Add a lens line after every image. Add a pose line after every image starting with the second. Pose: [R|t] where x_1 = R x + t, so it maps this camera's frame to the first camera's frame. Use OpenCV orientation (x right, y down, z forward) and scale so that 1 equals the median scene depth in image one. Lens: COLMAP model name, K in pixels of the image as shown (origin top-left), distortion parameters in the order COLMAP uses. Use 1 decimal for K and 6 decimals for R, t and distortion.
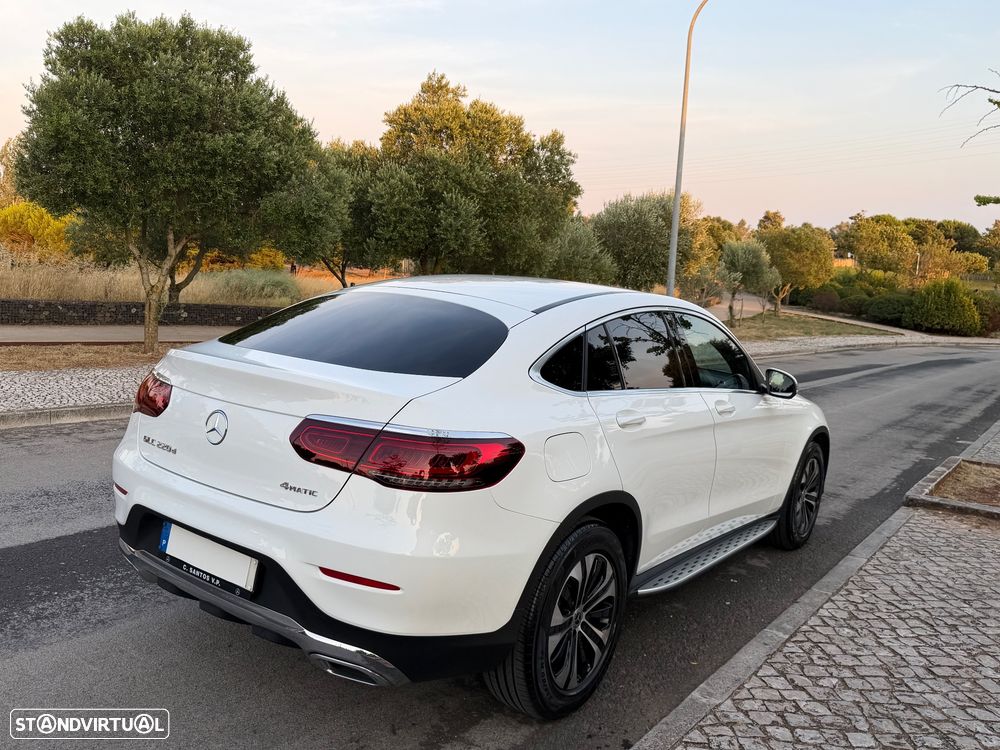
lens RADIAL K [[816.3, 0, 508.2], [0, 816.3, 374.2], [0, 0, 1]] dist [0.059942, -0.086376]
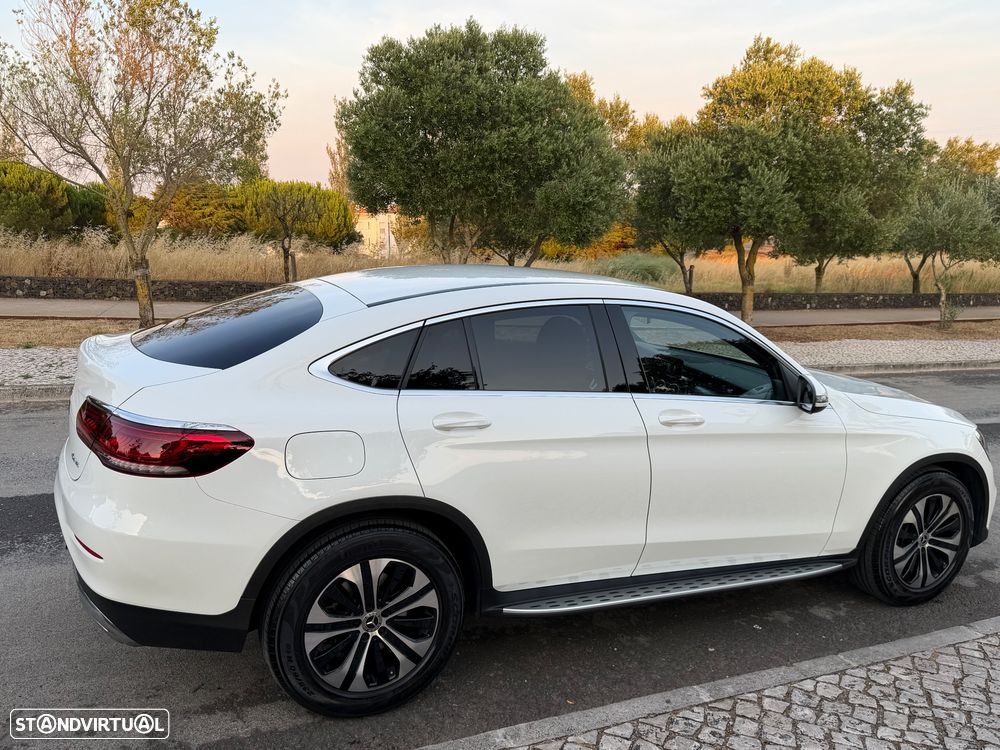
lens RADIAL K [[822.5, 0, 499.4], [0, 822.5, 380.9], [0, 0, 1]] dist [0.057948, -0.075894]
pose [[0.872454, 0.049615, -0.486171, 0.188876], [-0.035113, 0.998626, 0.038900, -0.008794], [0.487433, -0.016867, 0.872997, 0.061797]]
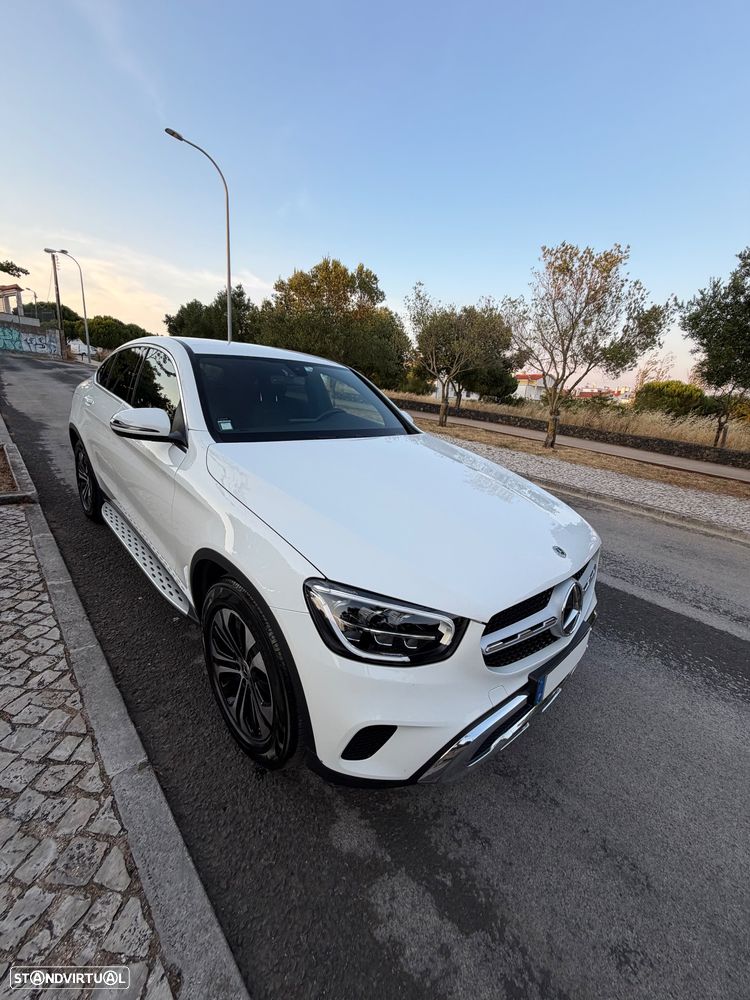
lens RADIAL K [[398.3, 0, 375.0], [0, 398.3, 500.0], [0, 0, 1]] dist [-0.000504, -0.000258]
pose [[-0.172720, 0.193010, -0.965875, 0.292230], [-0.225454, 0.946832, 0.229520, -0.026197], [0.958821, 0.257403, -0.120022, 0.537359]]
